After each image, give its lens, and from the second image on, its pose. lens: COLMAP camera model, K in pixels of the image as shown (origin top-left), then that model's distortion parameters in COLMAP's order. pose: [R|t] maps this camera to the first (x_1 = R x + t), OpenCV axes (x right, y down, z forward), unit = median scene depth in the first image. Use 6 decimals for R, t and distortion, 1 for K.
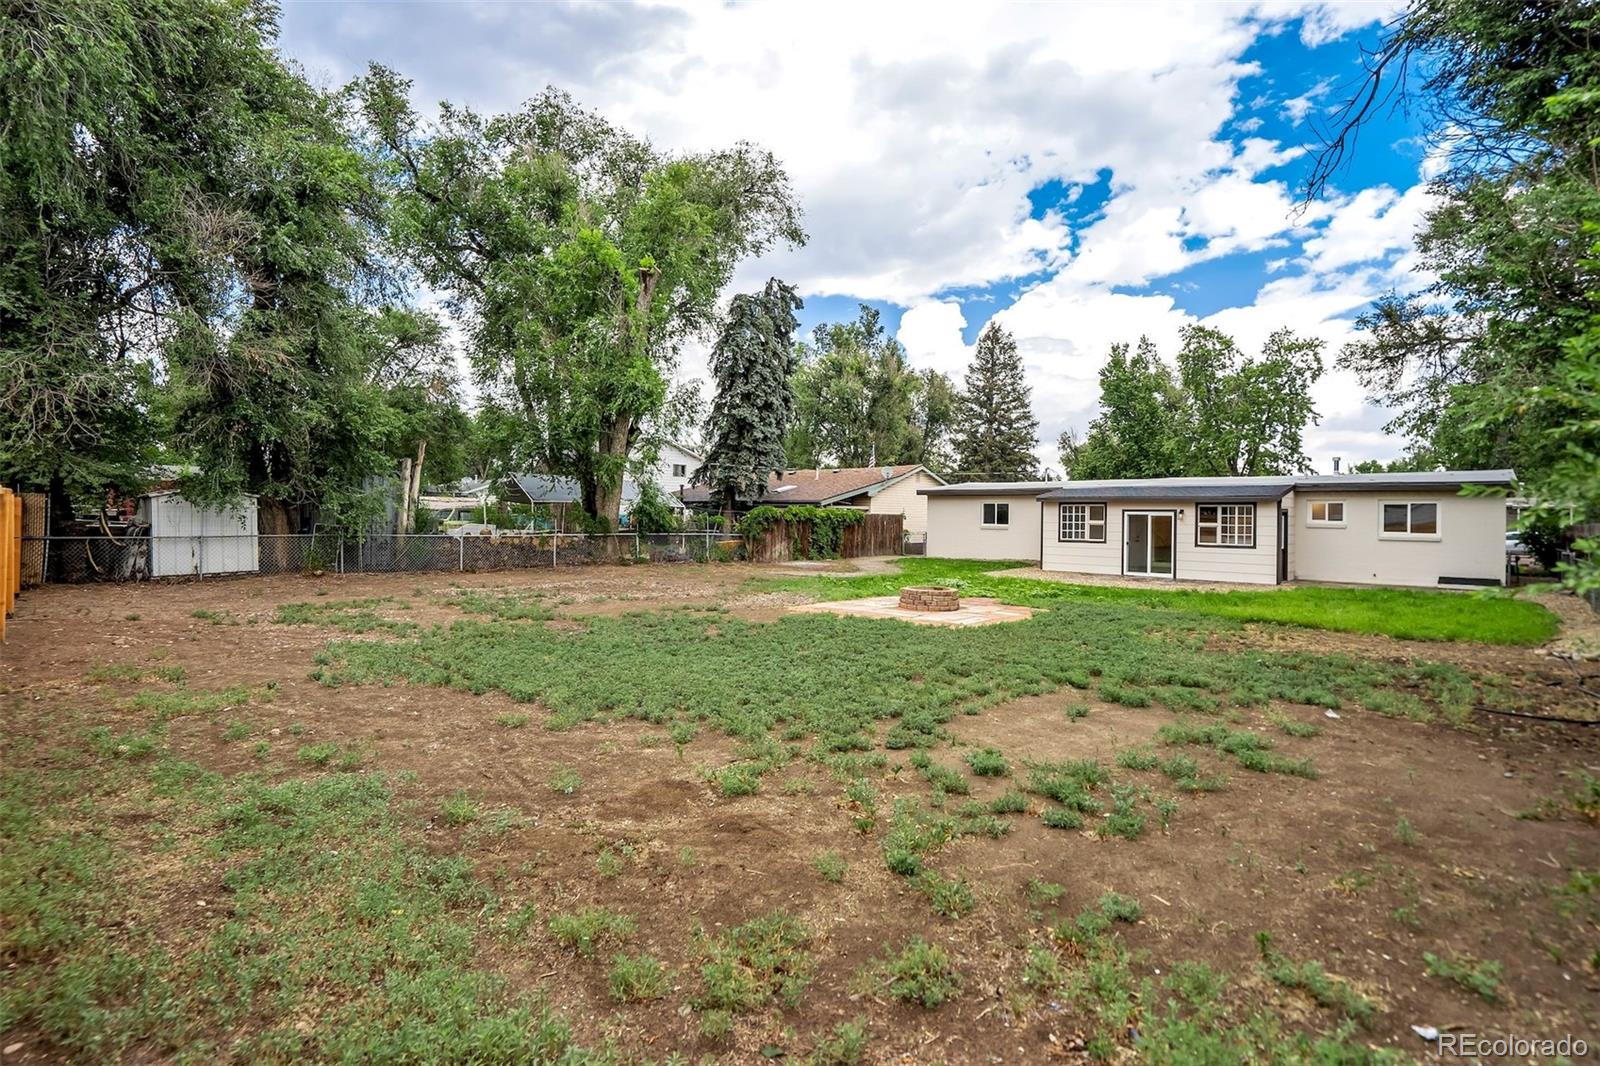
lens RADIAL K [[746.3, 0, 797.3], [0, 746.3, 541.0], [0, 0, 1]] dist [-0.040991, 0.021830]
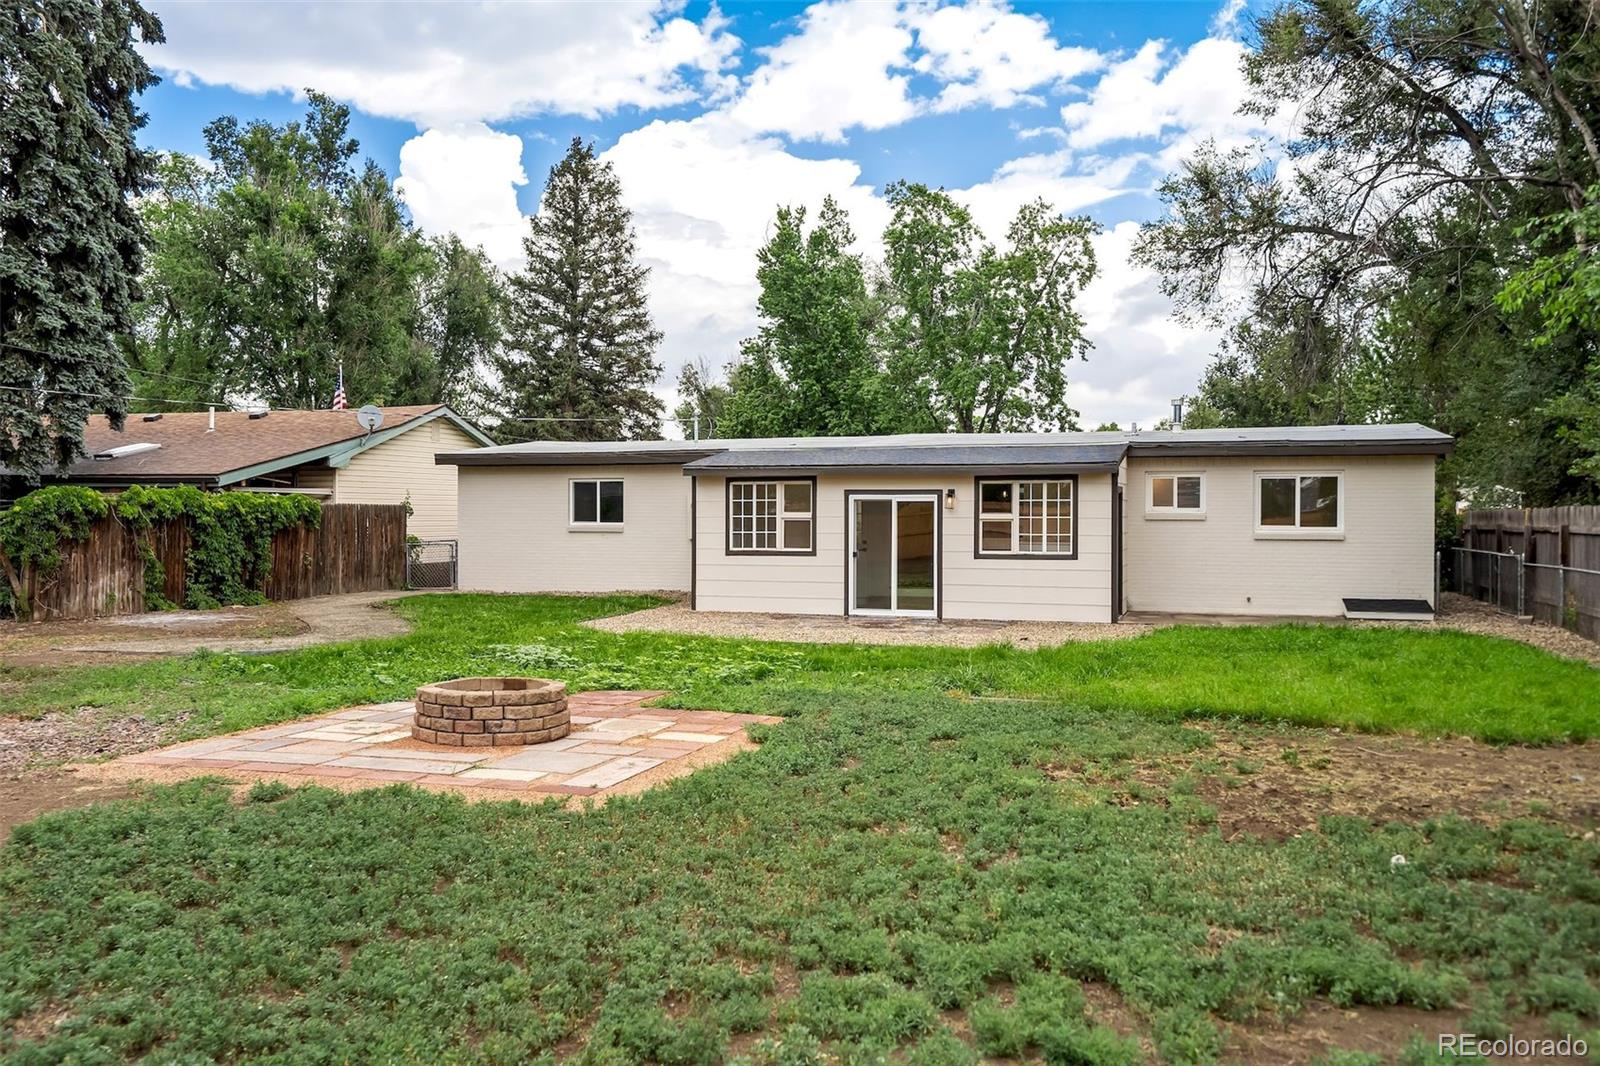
lens RADIAL K [[1284.3, 0, 797.5], [0, 1284.3, 518.9], [0, 0, 1]] dist [-0.004551, 0.081173]
pose [[0.904102, -0.011346, 0.427166, 0.015942], [0.023180, 0.999478, -0.022514, -0.002067], [-0.426688, 0.030256, 0.903893, 0.146866]]
